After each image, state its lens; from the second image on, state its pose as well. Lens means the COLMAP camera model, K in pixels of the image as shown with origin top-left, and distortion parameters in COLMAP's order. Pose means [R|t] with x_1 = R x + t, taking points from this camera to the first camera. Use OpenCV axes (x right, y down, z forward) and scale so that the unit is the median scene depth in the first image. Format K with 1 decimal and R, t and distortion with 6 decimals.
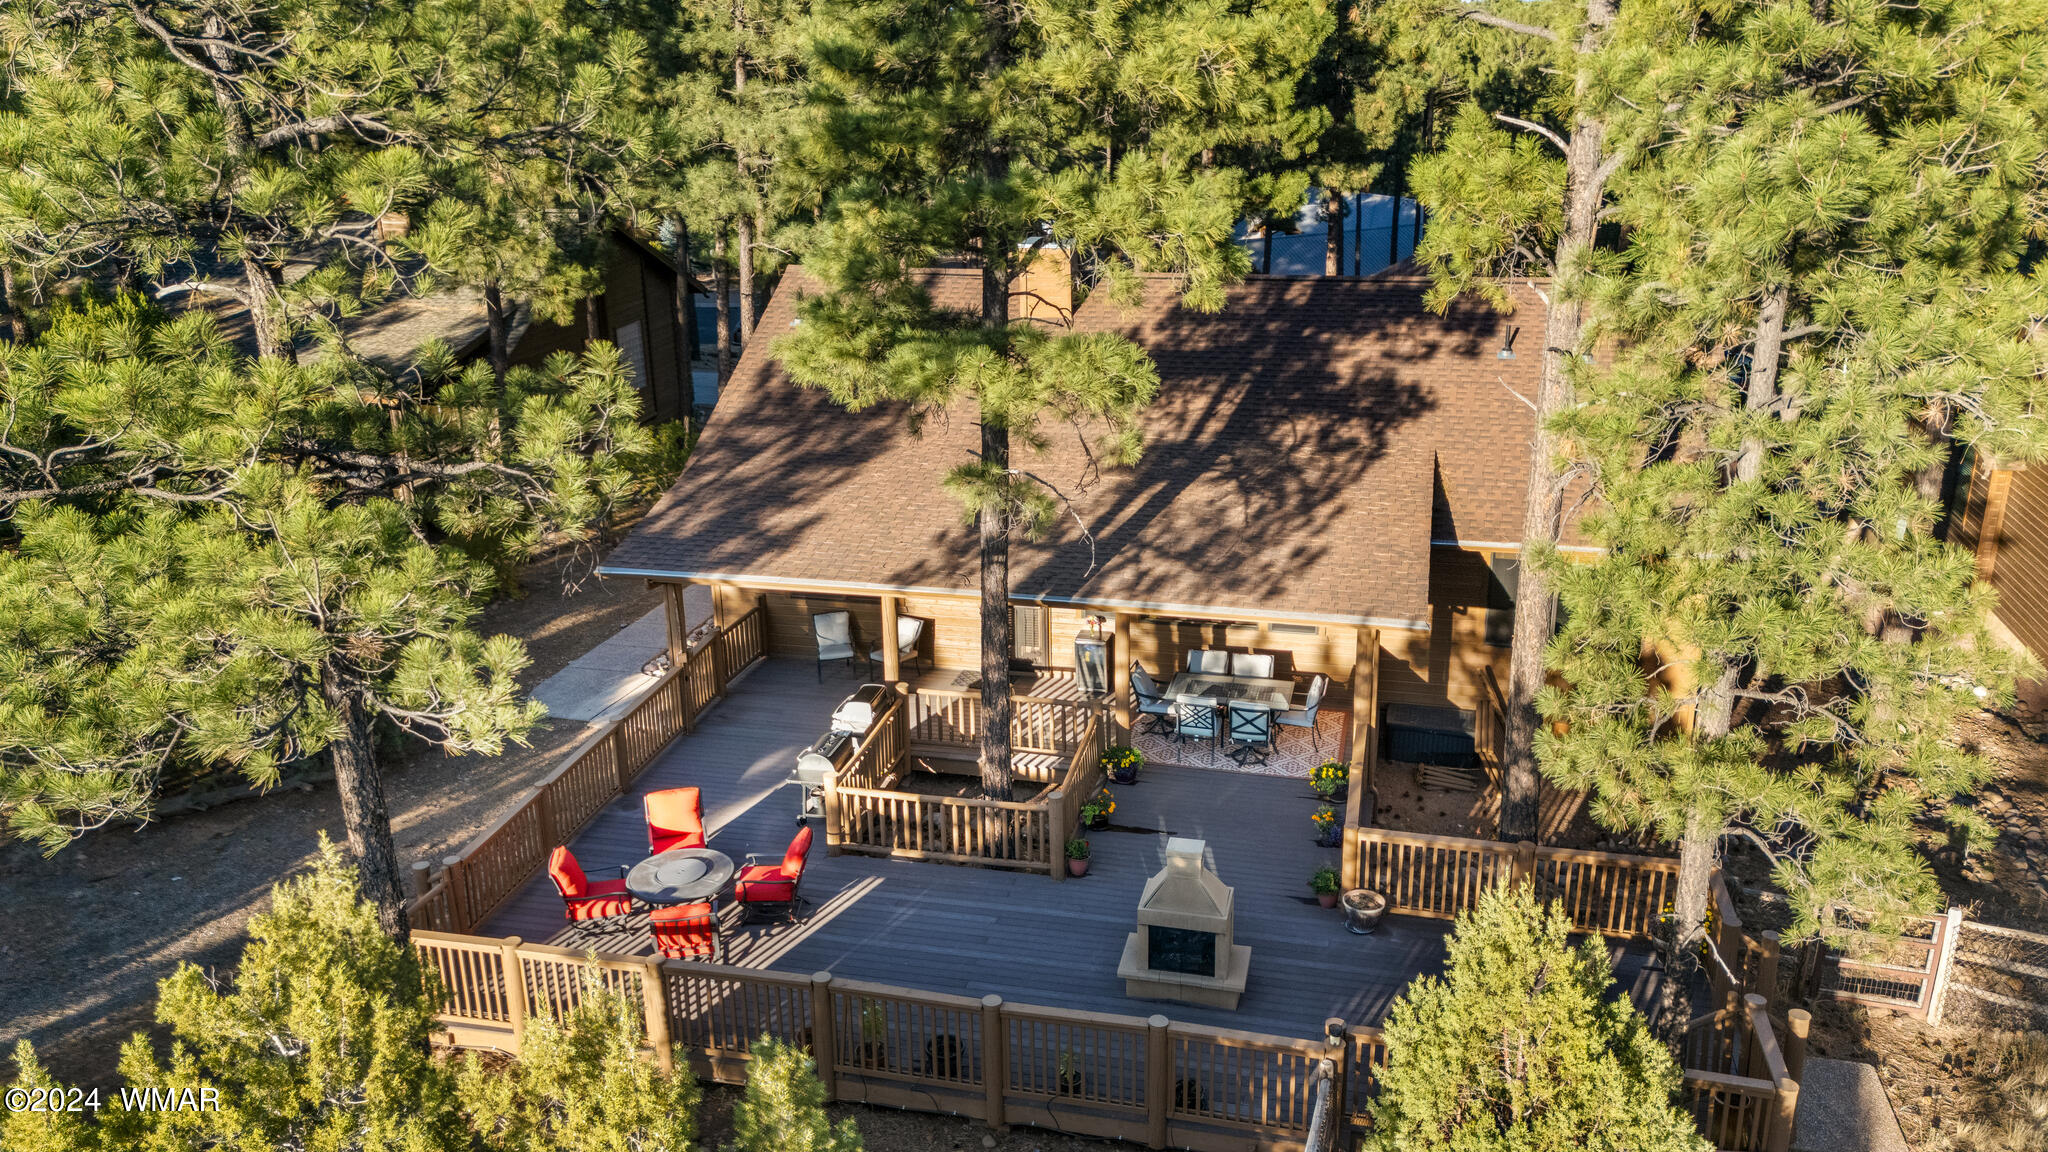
lens RADIAL K [[1528.4, 0, 1024.0], [0, 1528.4, 576.0], [0, 0, 1]] dist [0.041442, -0.002608]
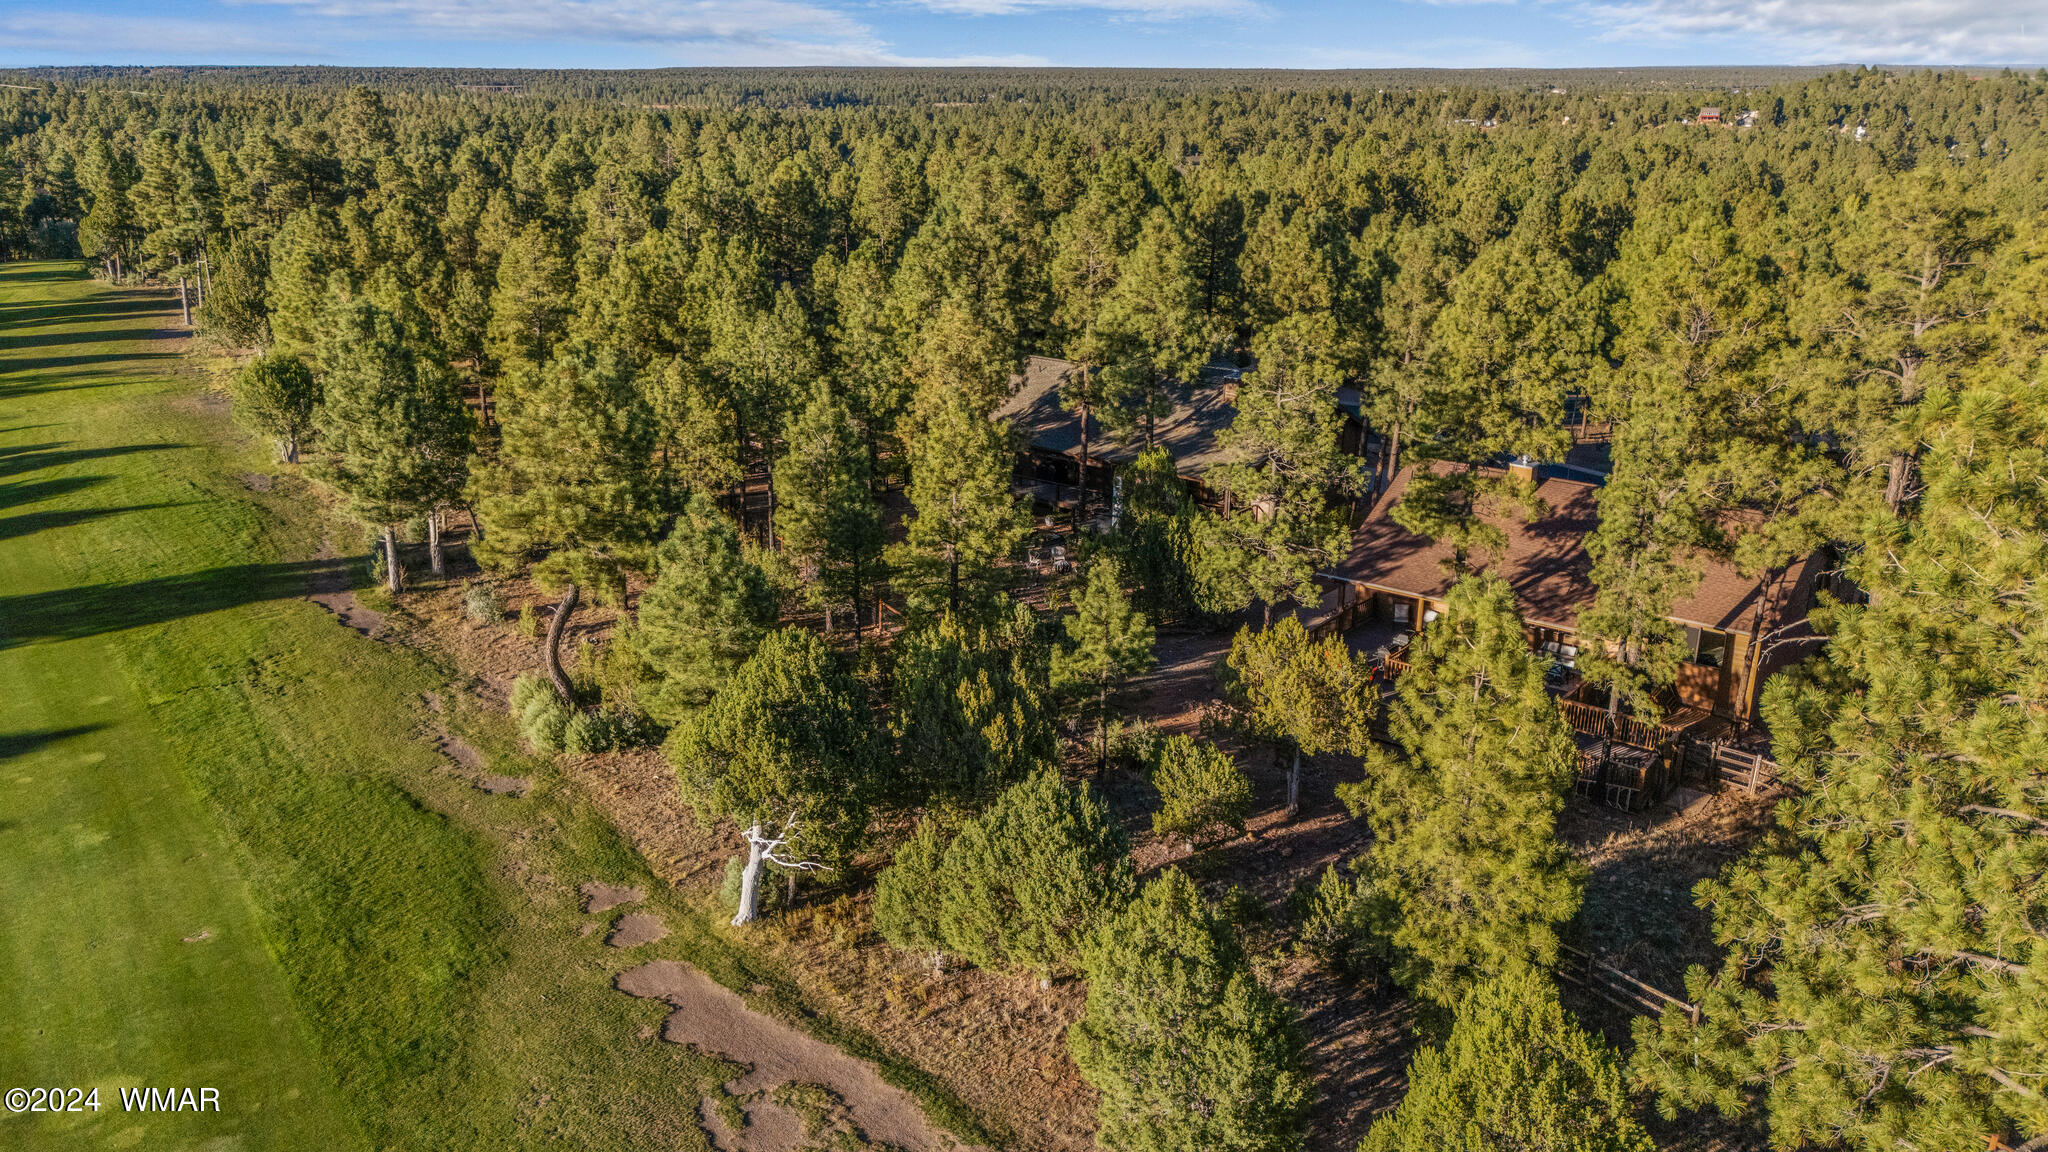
lens RADIAL K [[1518.7, 0, 1024.0], [0, 1518.7, 576.0], [0, 0, 1]] dist [0.055008, -0.002324]
pose [[0.905294, 0.155723, -0.395213, 0.331172], [-0.159009, 0.986969, 0.024656, 0.017805], [0.393903, 0.040522, 0.918258, -1.735909]]
